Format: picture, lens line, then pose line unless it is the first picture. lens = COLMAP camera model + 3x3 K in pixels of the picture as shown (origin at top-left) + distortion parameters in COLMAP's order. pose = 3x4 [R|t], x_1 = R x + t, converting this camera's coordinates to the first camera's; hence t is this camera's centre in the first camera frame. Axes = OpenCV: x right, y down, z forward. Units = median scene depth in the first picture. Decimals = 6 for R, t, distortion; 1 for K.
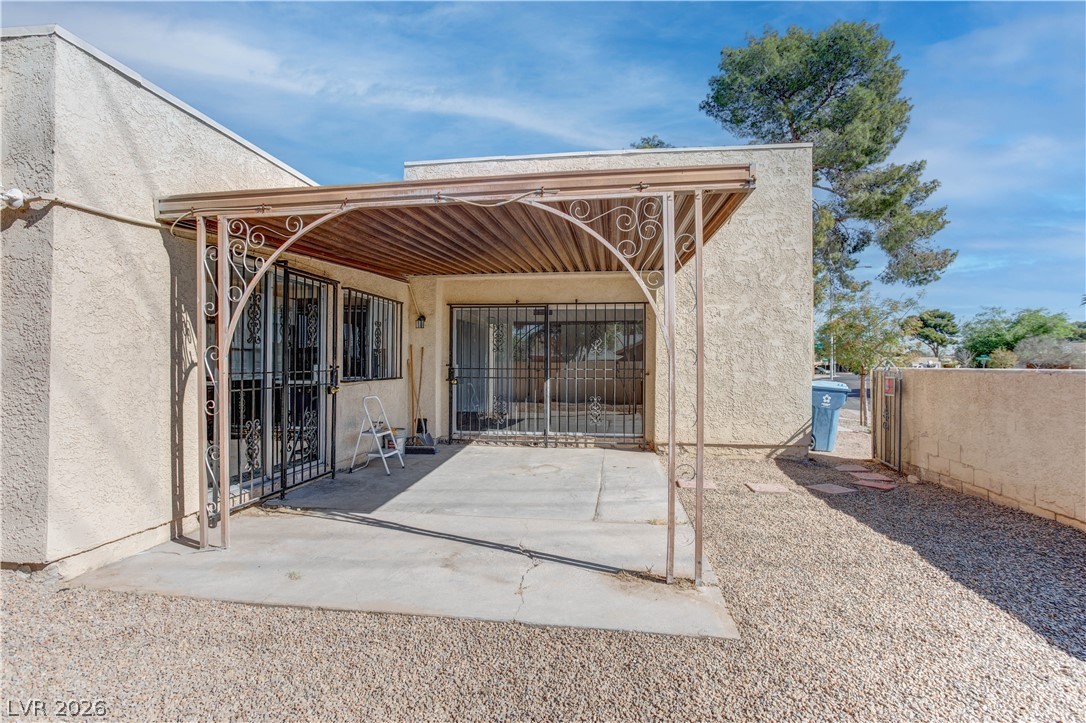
lens RADIAL K [[519.7, 0, 544.8], [0, 519.7, 343.3], [0, 0, 1]] dist [-0.069584, 0.045454]
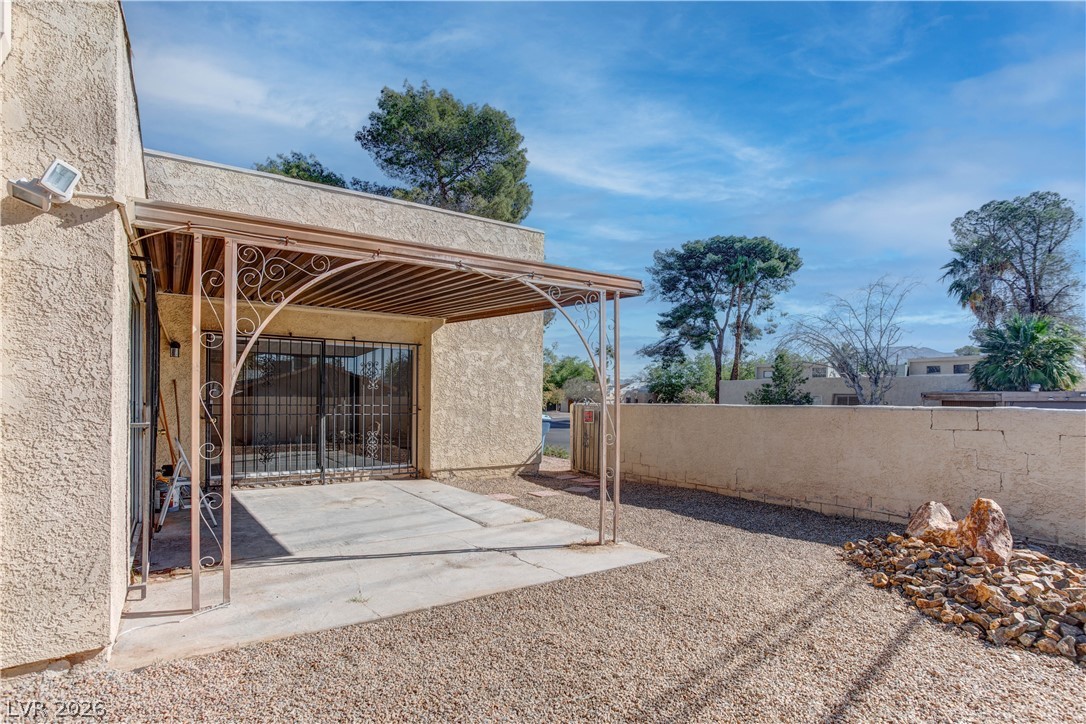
lens RADIAL K [[527.8, 0, 550.5], [0, 527.8, 376.6], [0, 0, 1]] dist [-0.052850, 0.036737]
pose [[0.755169, 0.030680, 0.654812, -0.347451], [-0.029279, 0.999486, -0.013063, -0.004016], [-0.654876, -0.009307, 0.755679, -0.032653]]
